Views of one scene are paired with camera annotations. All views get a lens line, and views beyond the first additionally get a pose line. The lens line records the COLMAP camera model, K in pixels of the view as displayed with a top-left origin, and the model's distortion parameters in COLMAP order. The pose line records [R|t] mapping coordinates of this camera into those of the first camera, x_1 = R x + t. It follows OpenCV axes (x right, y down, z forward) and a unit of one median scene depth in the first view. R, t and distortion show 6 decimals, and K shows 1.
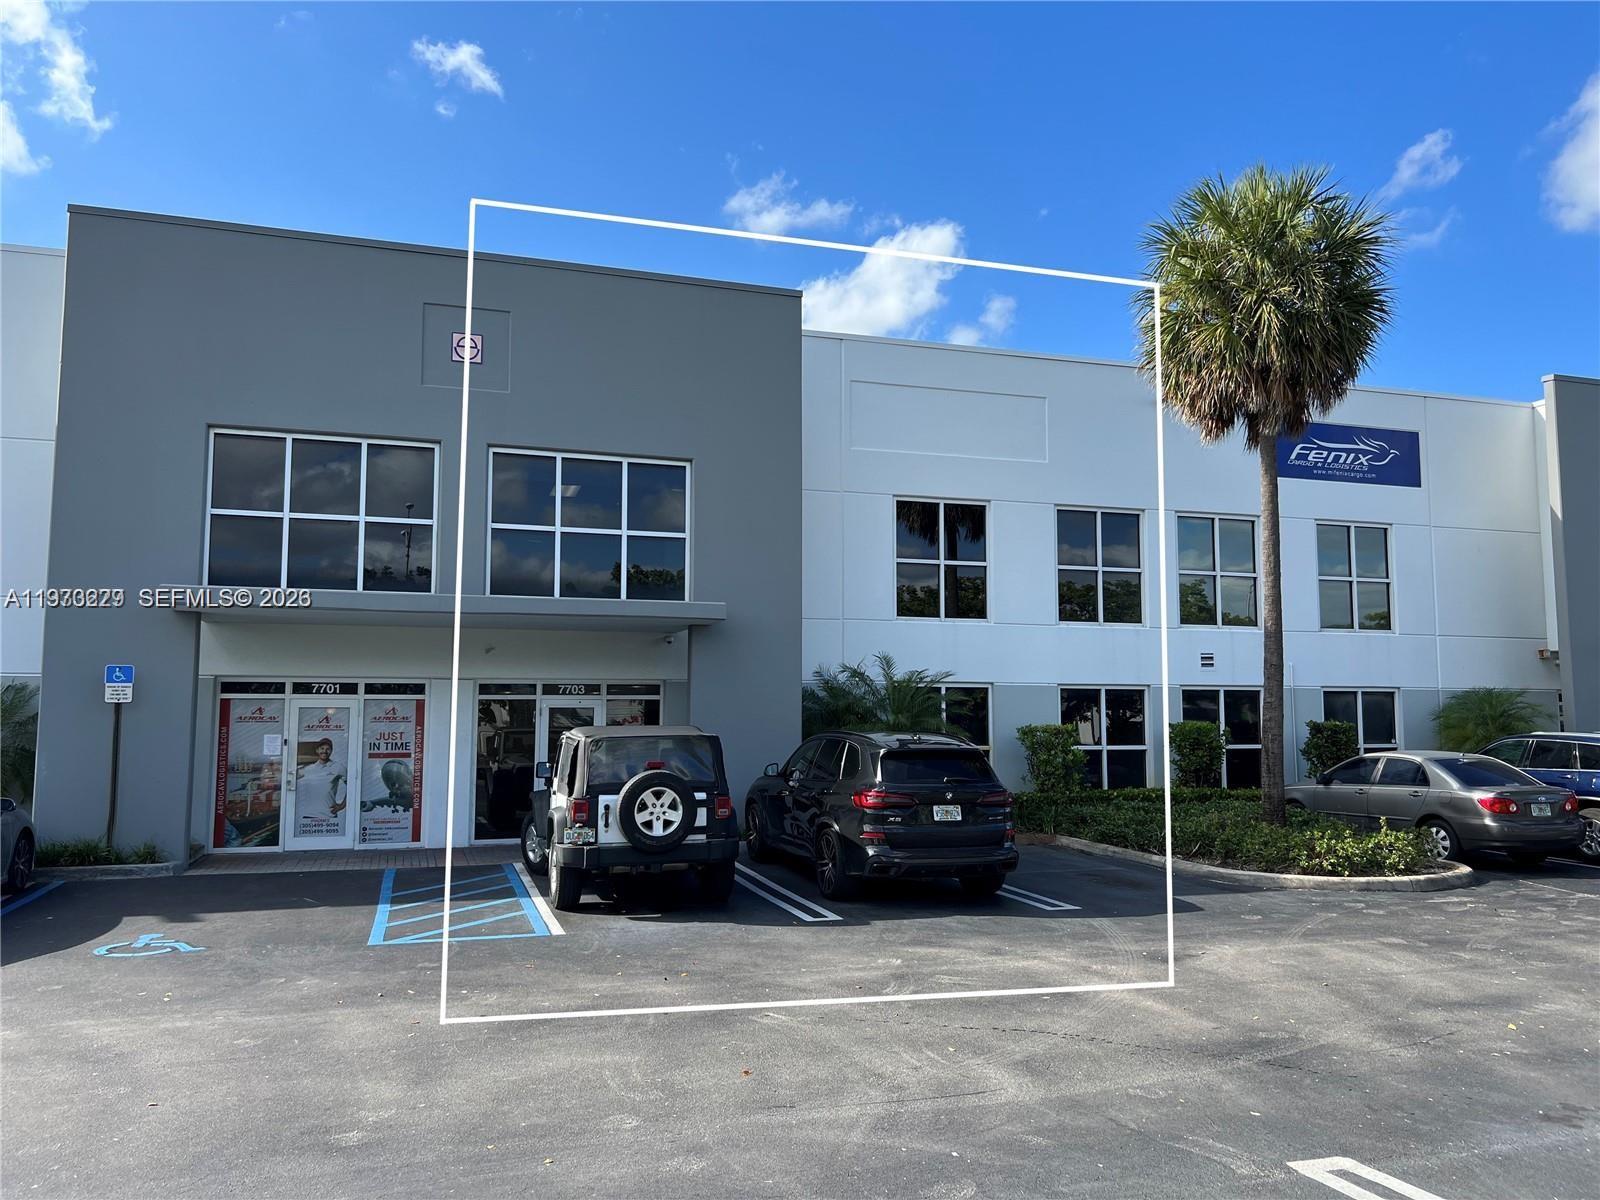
lens RADIAL K [[1209.8, 0, 805.0], [0, 1209.8, 608.9], [0, 0, 1]] dist [0.041067, -0.039074]
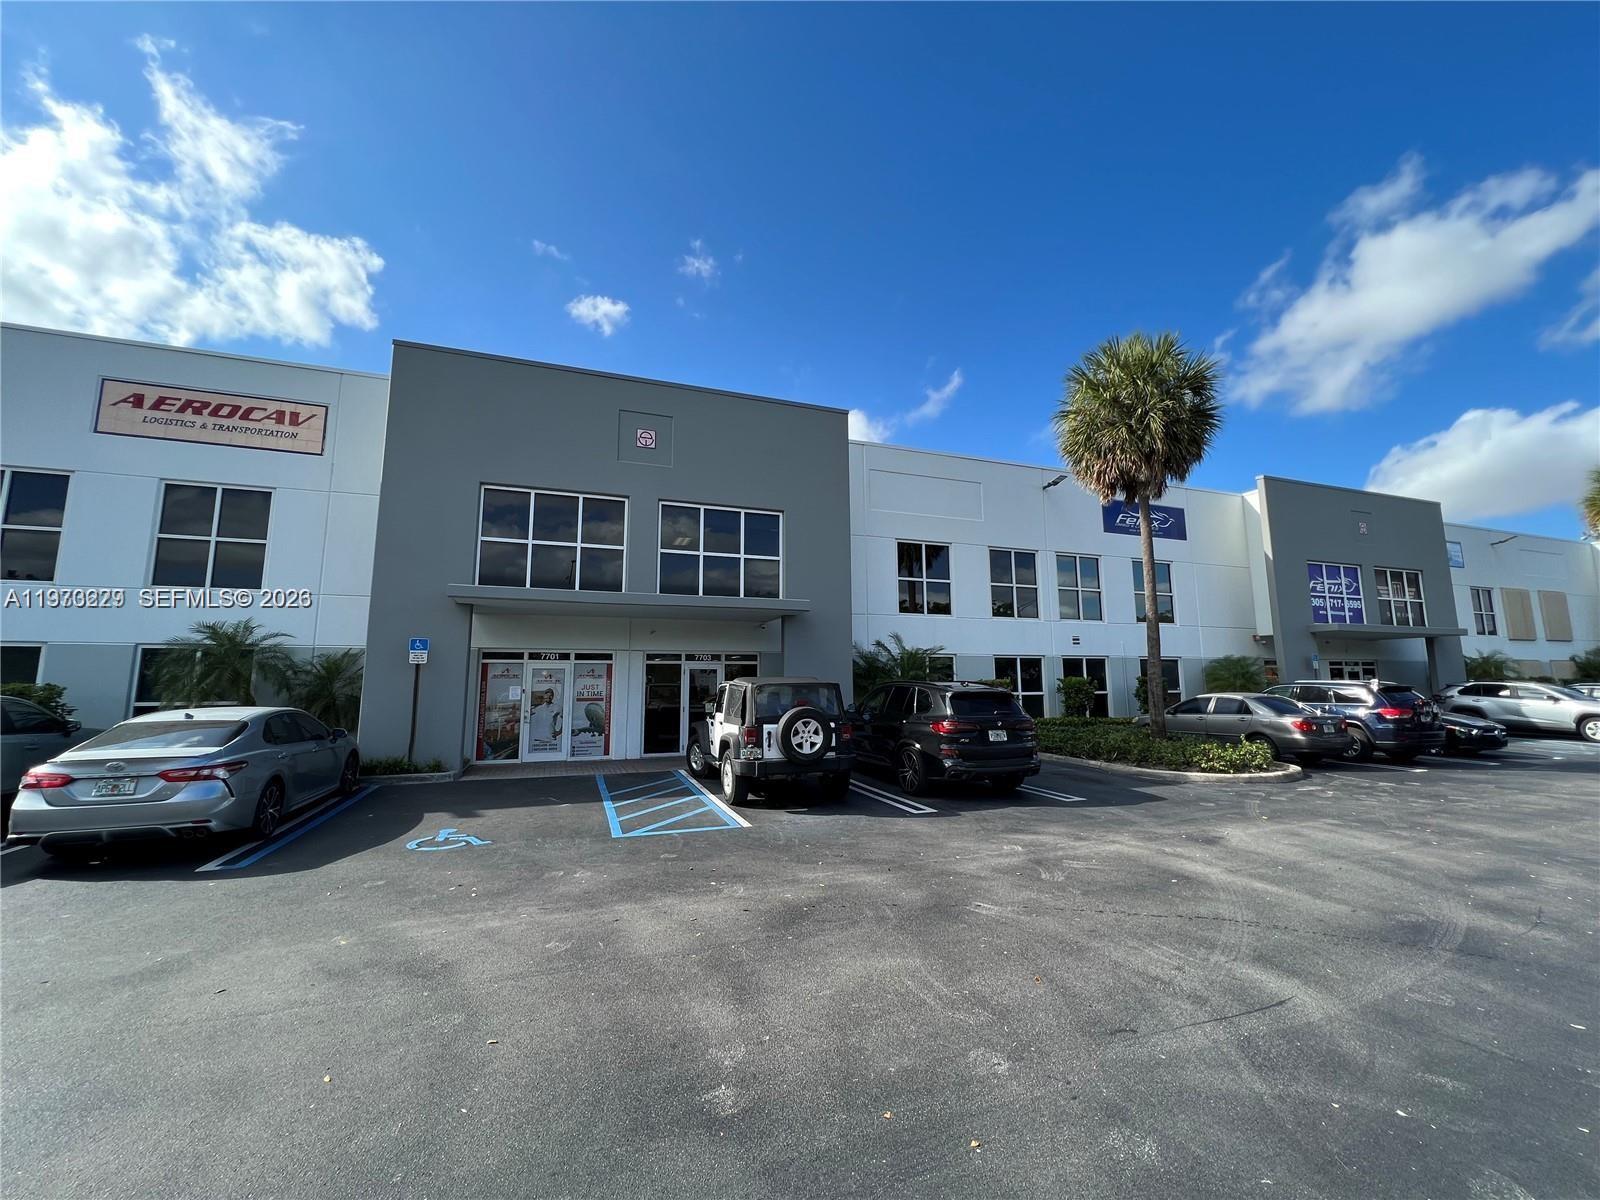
lens RADIAL K [[642.3, 0, 796.3], [0, 642.3, 594.3], [0, 0, 1]] dist [-0.004473, 0.001380]
pose [[0.999208, 0.000940, 0.039787, -0.135521], [0.000965, 0.998855, -0.047831, 0.031218], [-0.039786, 0.047831, 0.998063, 0.200943]]
